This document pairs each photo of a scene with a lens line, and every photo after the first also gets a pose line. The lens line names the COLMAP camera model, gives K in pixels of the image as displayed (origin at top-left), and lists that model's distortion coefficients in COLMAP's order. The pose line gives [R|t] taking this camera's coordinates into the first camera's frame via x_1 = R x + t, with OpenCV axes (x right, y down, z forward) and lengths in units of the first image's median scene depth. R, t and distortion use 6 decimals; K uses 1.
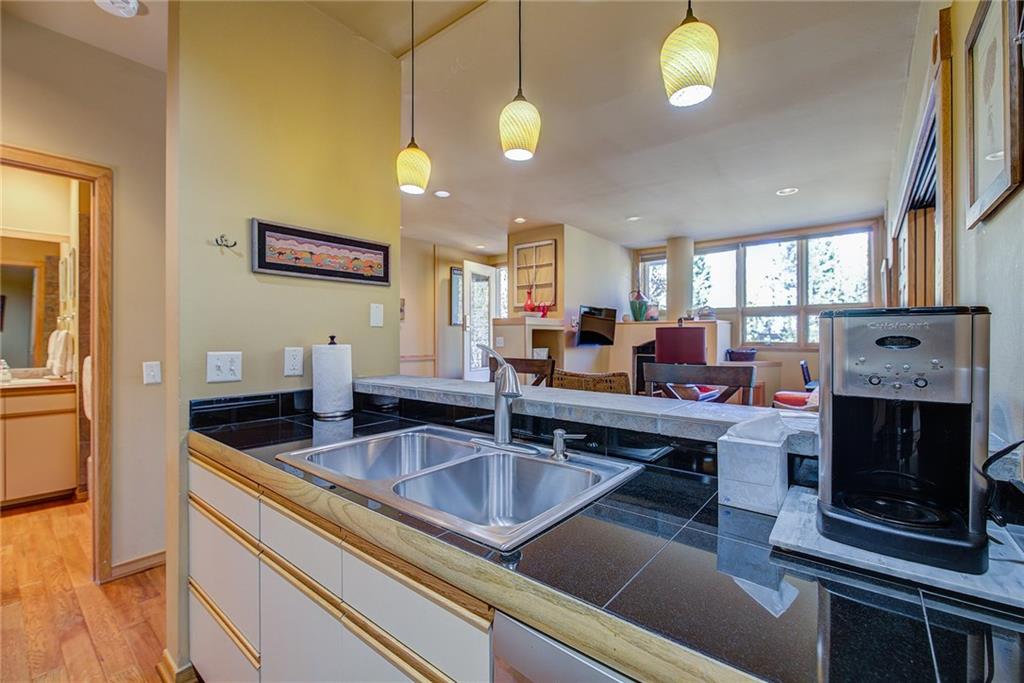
lens RADIAL K [[431.9, 0, 511.6], [0, 431.9, 336.4], [0, 0, 1]] dist [0.001966, 0.000199]
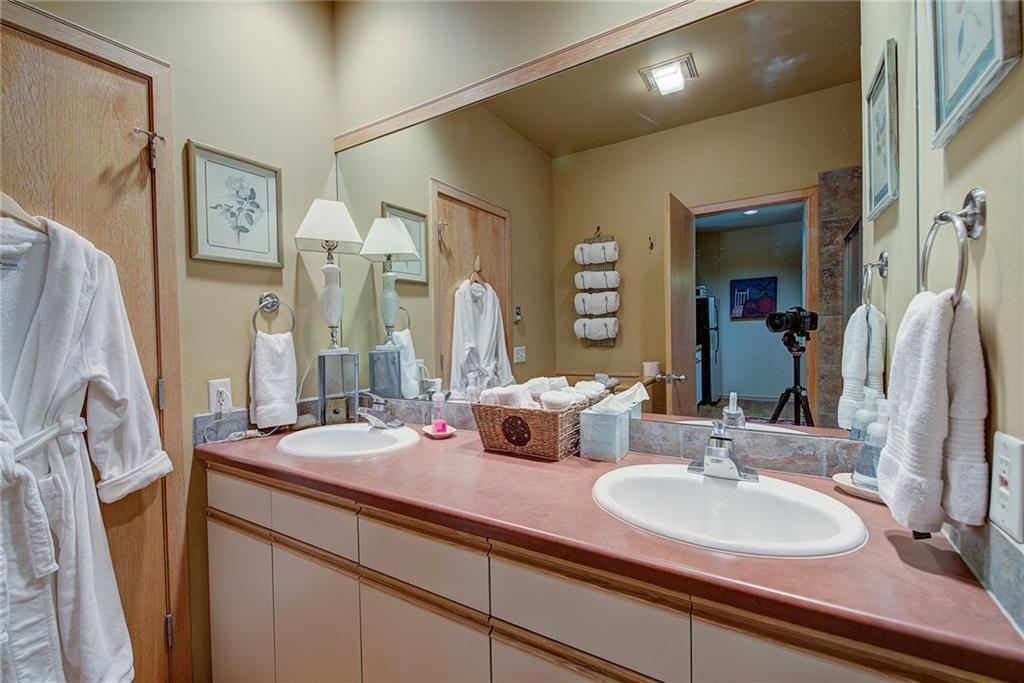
lens RADIAL K [[435.3, 0, 513.2], [0, 435.3, 338.0], [0, 0, 1]] dist [0.016991, -0.010118]
pose [[0.146667, 0.005682, -0.989170, -0.679621], [0.027747, 0.999566, 0.009855, 0.000884], [0.988797, -0.028892, 0.146446, 0.618140]]
